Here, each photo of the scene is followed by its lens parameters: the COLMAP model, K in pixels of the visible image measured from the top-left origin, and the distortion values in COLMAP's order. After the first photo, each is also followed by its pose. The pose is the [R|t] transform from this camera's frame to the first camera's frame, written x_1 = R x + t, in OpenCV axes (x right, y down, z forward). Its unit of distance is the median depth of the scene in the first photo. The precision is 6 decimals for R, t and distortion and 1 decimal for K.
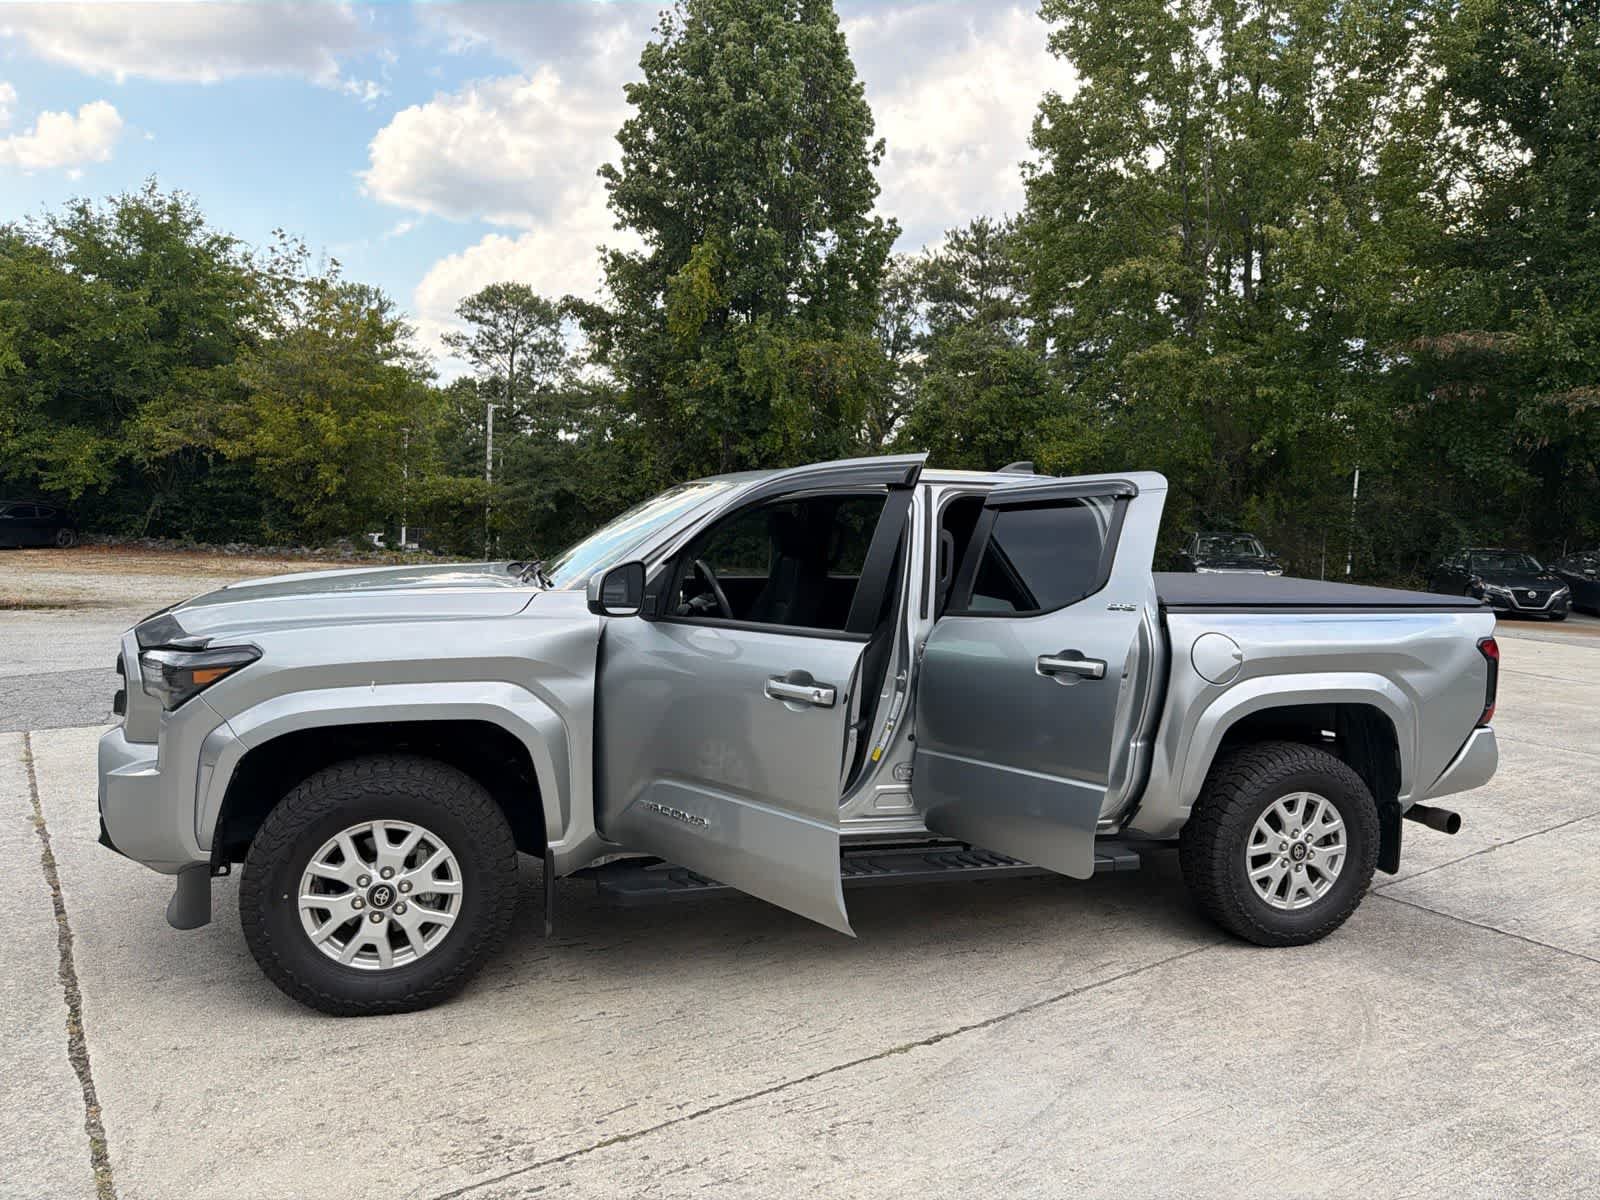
lens RADIAL K [[1118.5, 0, 806.9], [0, 1118.5, 587.6], [0, 0, 1]] dist [0.026146, -0.040612]
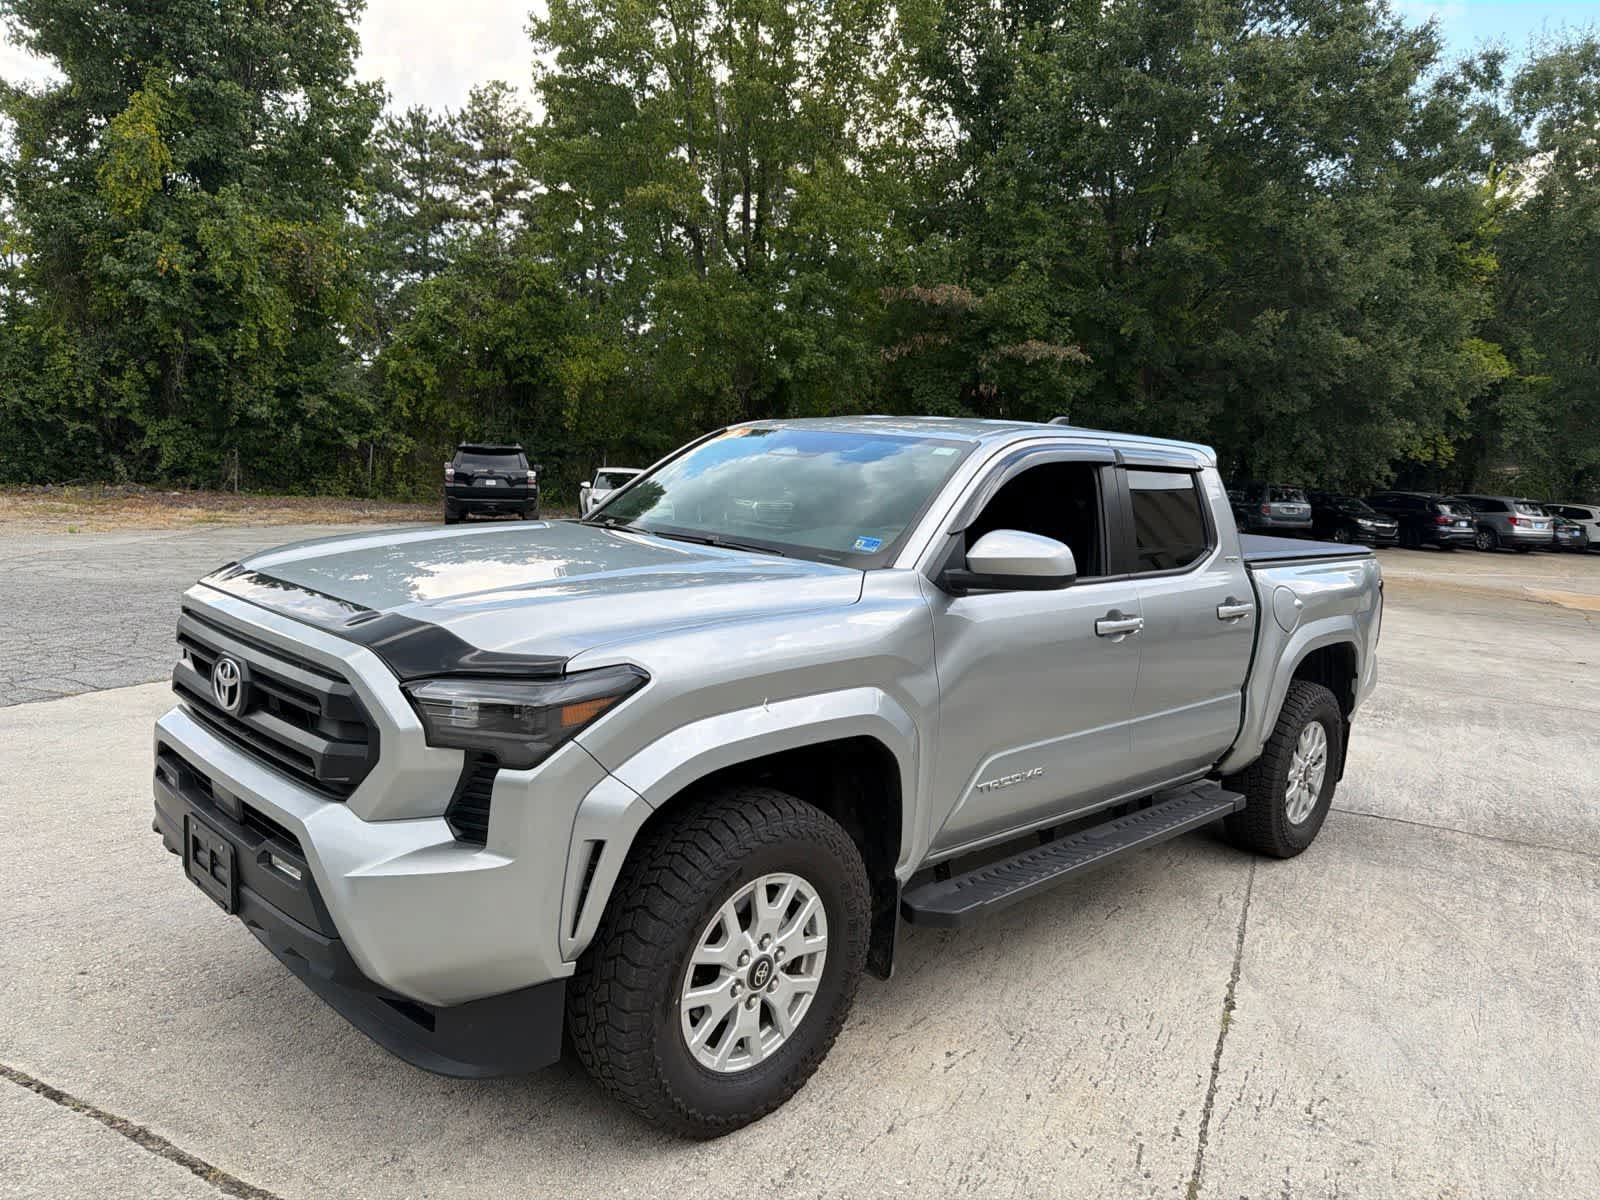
lens RADIAL K [[1120.4, 0, 812.3], [0, 1120.4, 590.1], [0, 0, 1]] dist [0.074989, -0.113736]
pose [[0.873598, -0.035703, 0.485336, -0.586707], [0.000537, 0.997375, 0.072403, -0.036994], [-0.486647, -0.062990, 0.871325, 0.262942]]
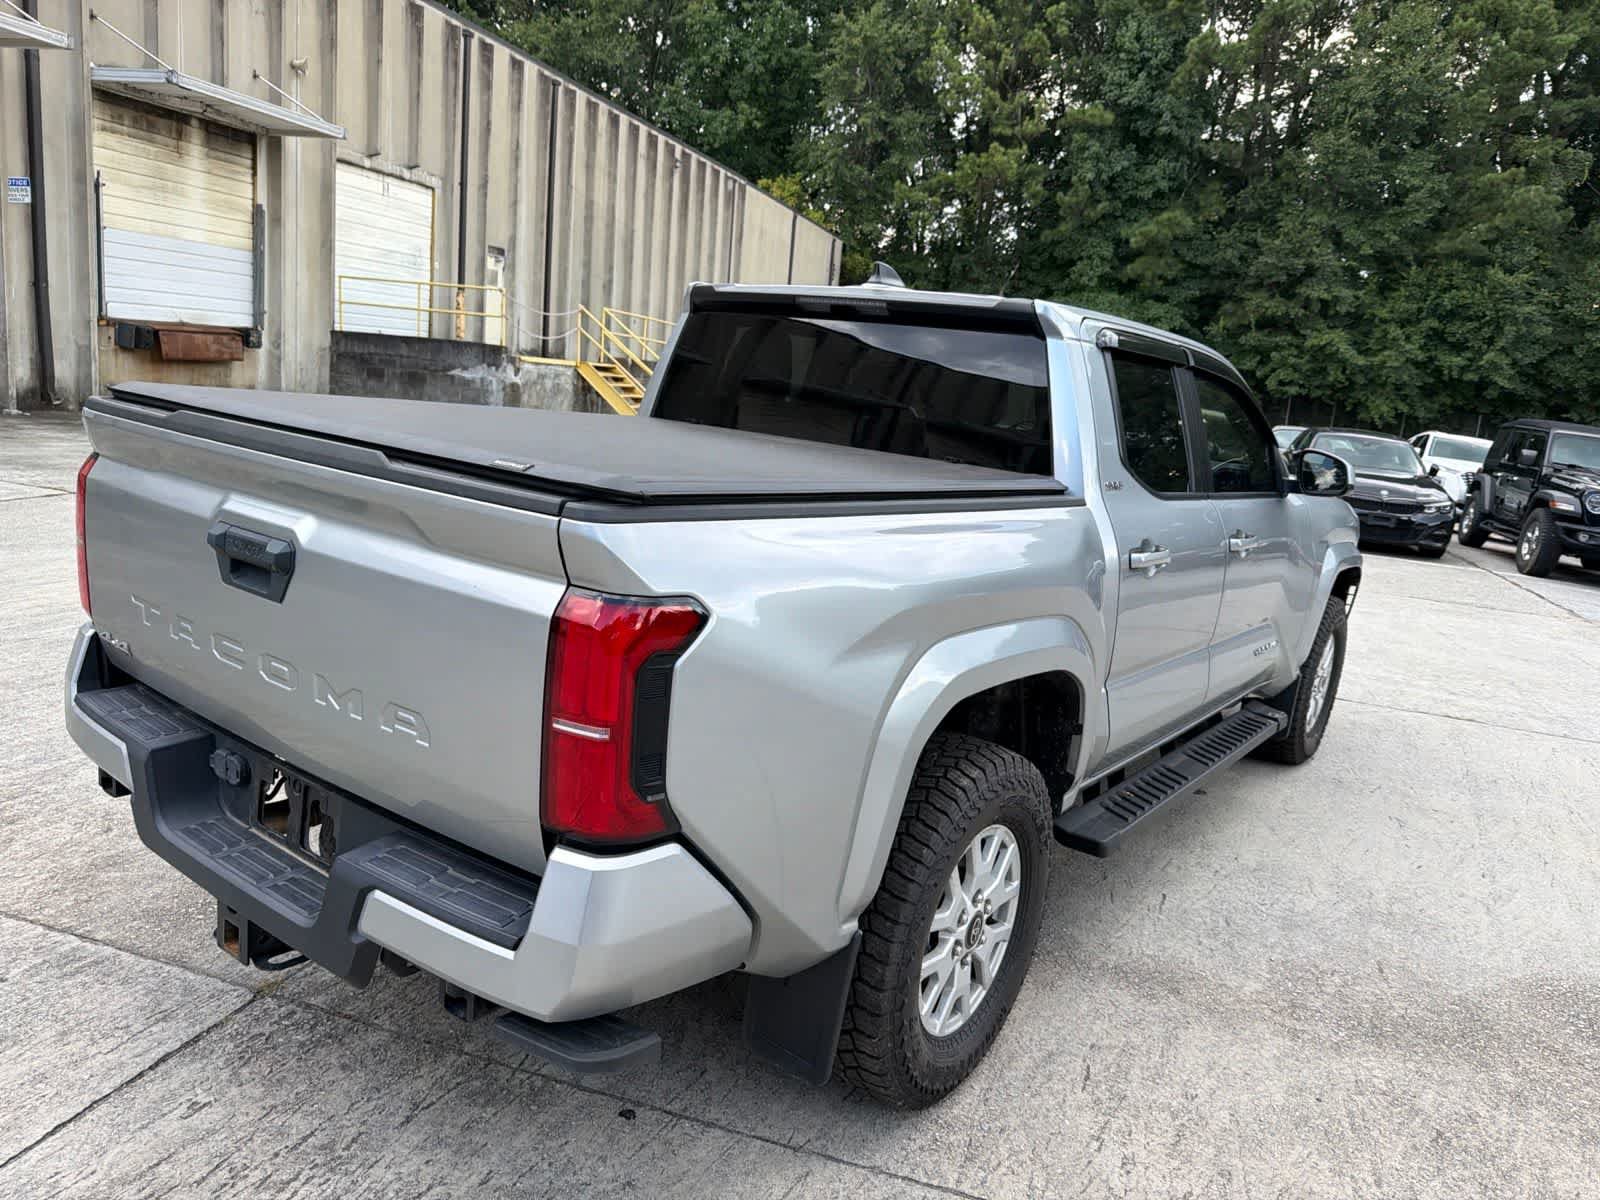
lens RADIAL K [[1121.6, 0, 800.0], [0, 1121.6, 600.0], [0, 0, 1]] dist [0.046036, -0.070173]
pose [[-0.787176, -0.001543, -0.616727, 0.766317], [-0.178112, 0.957955, 0.224942, -0.071113], [0.590449, 0.286915, -0.754354, 1.815358]]
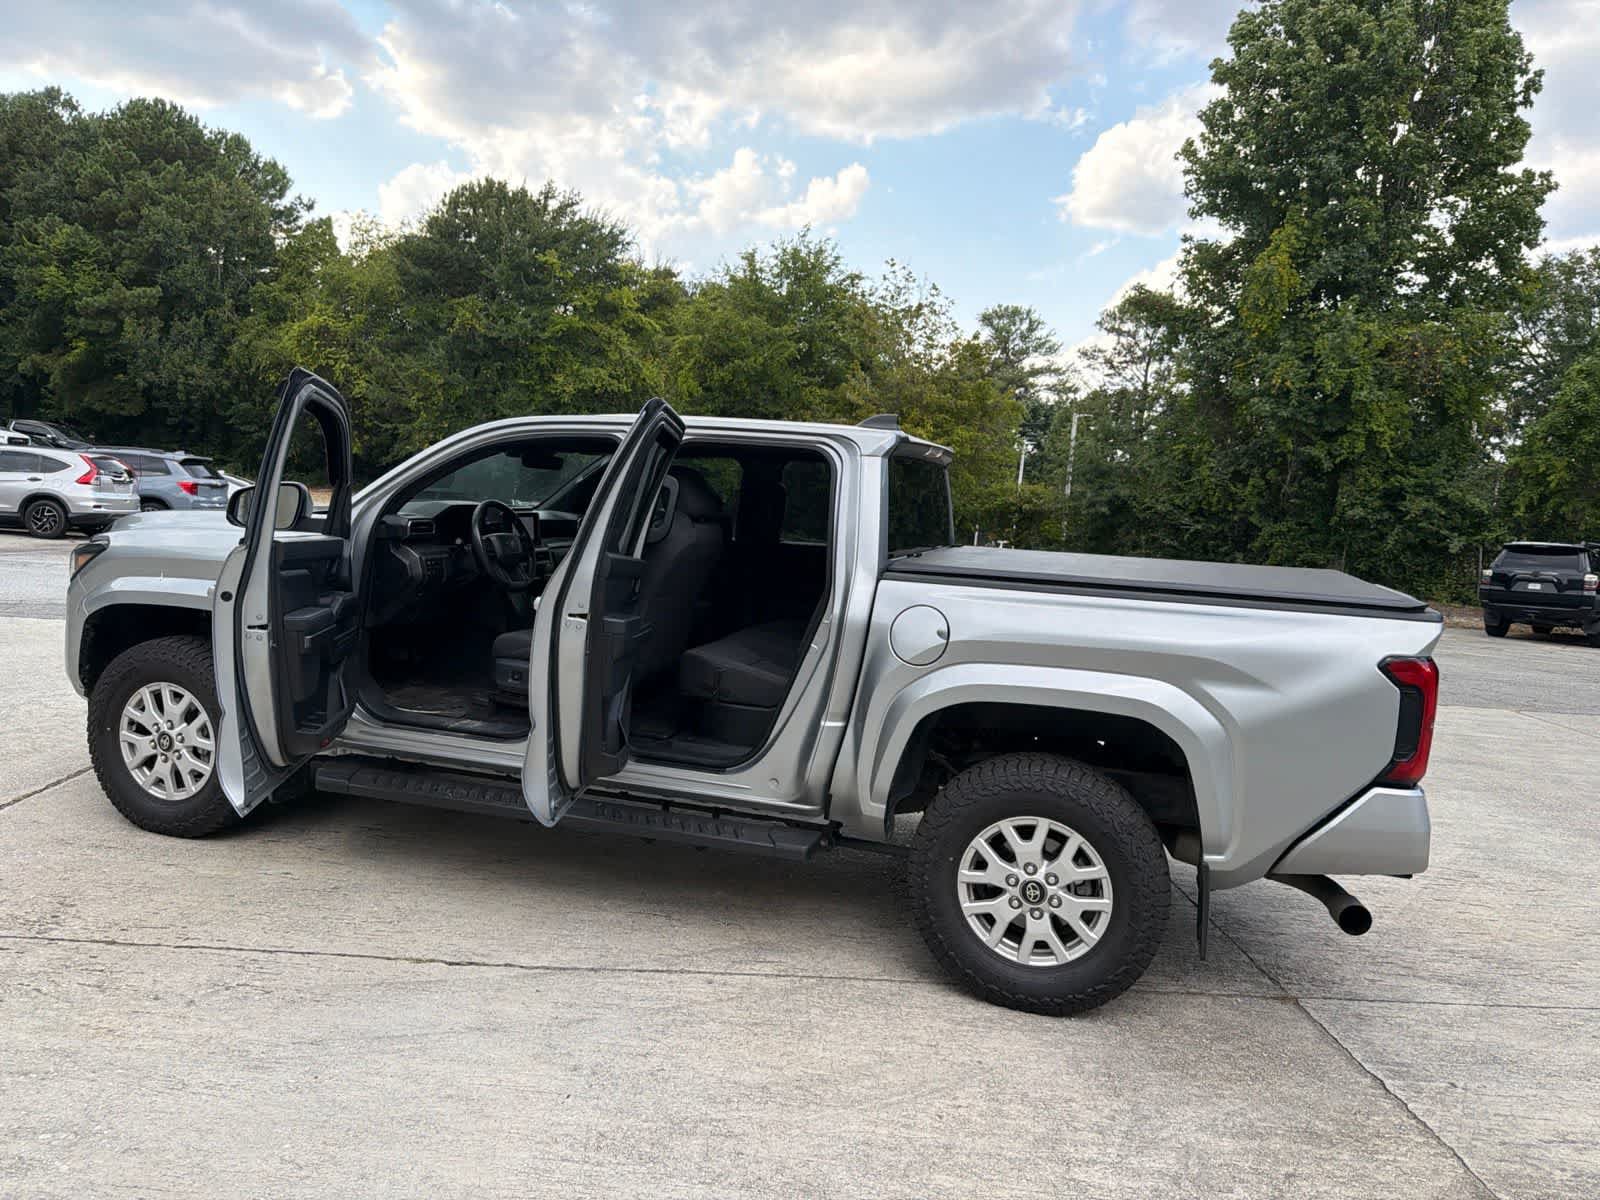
lens RADIAL K [[1116.8, 0, 806.9], [0, 1116.8, 607.6], [0, 0, 1]] dist [0.033289, -0.049053]
pose [[0.835743, 0.076550, -0.543759, 0.753262], [-0.073762, 0.996911, 0.026975, 0.027163], [0.544144, 0.017564, 0.838808, 0.262466]]
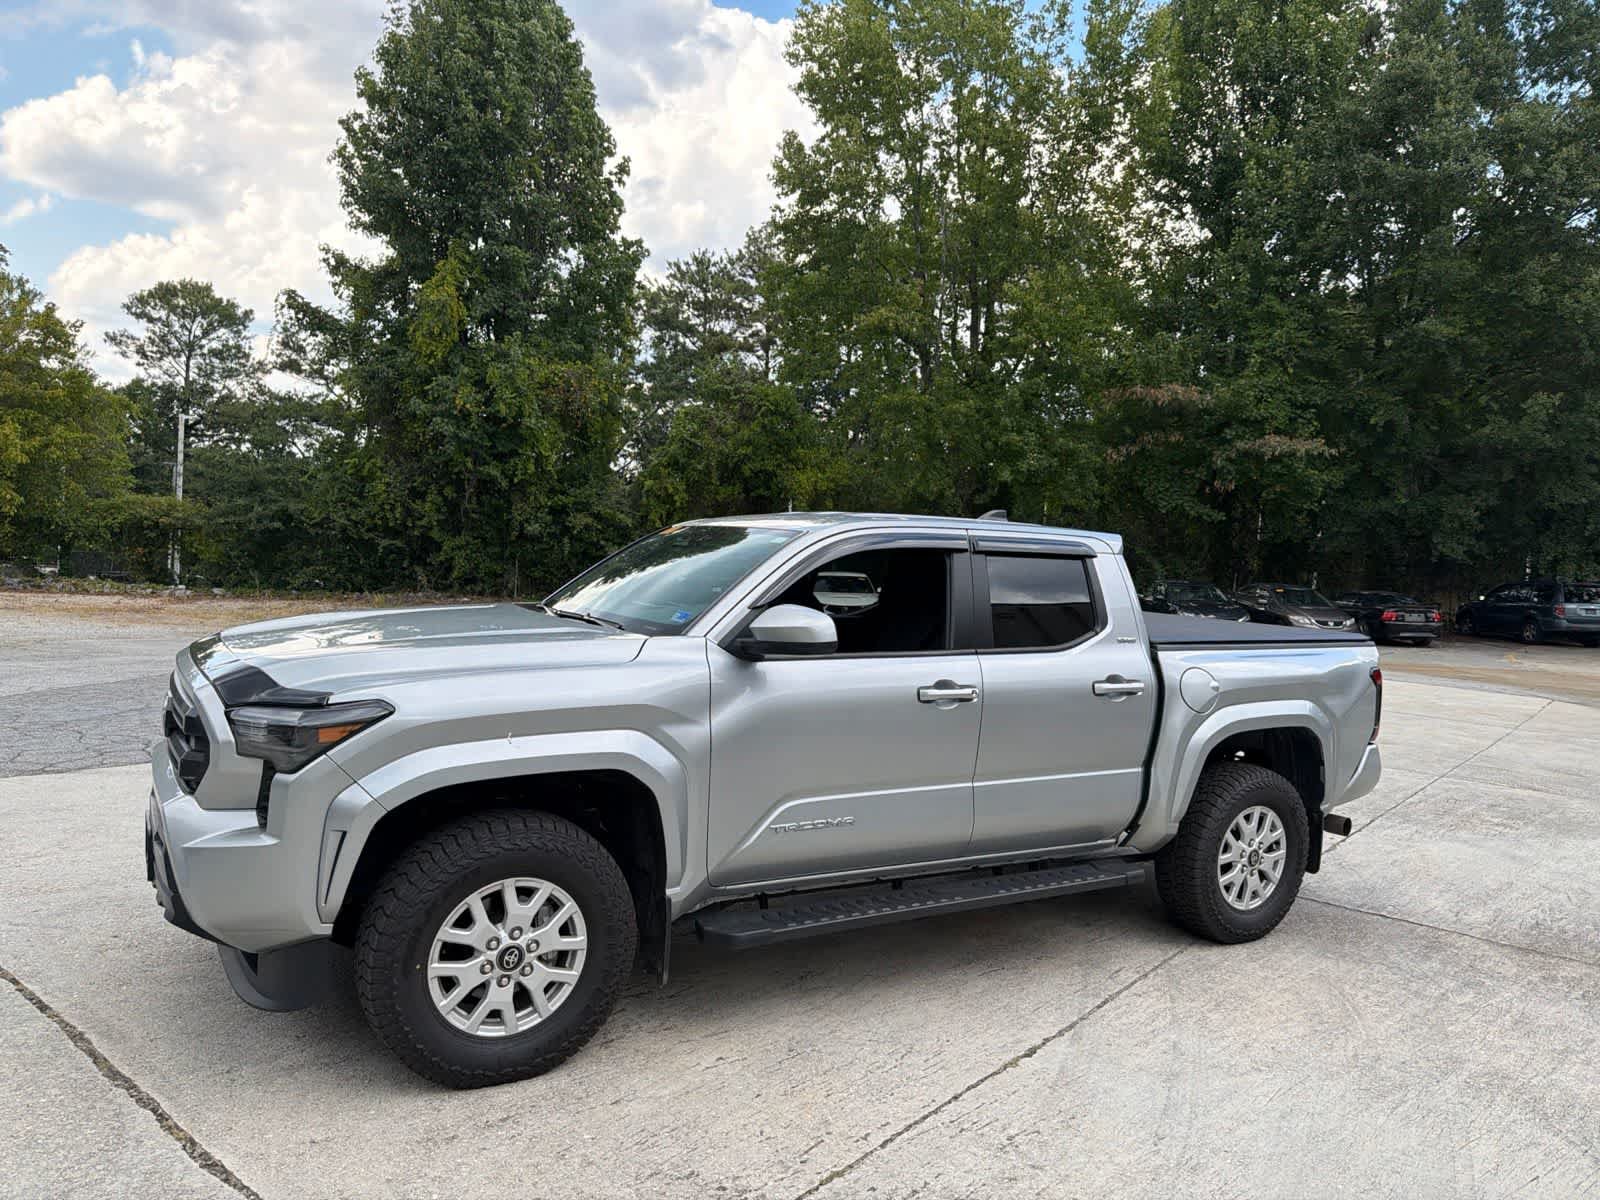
lens RADIAL K [[1121.6, 0, 800.0], [0, 1121.6, 600.0], [0, 0, 1]] dist [0.046036, -0.070173]
pose [[0.968162, 0.000575, 0.250325, -0.312089], [0.002686, 0.999916, -0.012689, -0.015279], [-0.250311, 0.012957, 0.968079, -0.000123]]
